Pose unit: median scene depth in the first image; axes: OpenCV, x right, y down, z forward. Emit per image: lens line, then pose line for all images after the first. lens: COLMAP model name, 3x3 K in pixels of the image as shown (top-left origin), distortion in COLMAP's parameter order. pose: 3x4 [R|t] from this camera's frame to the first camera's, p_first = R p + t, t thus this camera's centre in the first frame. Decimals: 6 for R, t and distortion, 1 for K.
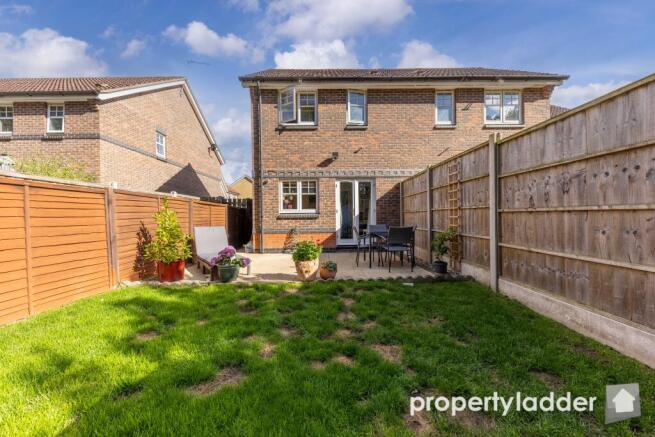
lens RADIAL K [[225.0, 0, 328.7], [0, 225.0, 219.6], [0, 0, 1]] dist [0.009876, -0.004450]
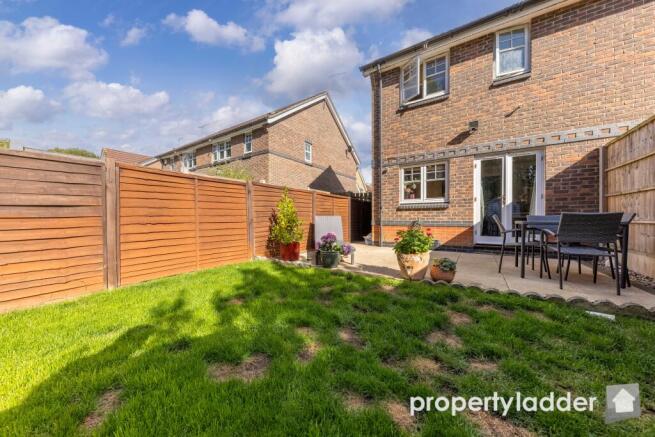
lens RADIAL K [[225.0, 0, 328.7], [0, 225.0, 219.6], [0, 0, 1]] dist [0.009876, -0.004450]
pose [[0.833597, 0.014127, -0.552192, 0.046056], [-0.007127, 0.999865, 0.014821, 0.024593], [0.552327, -0.008420, 0.833585, 0.085679]]
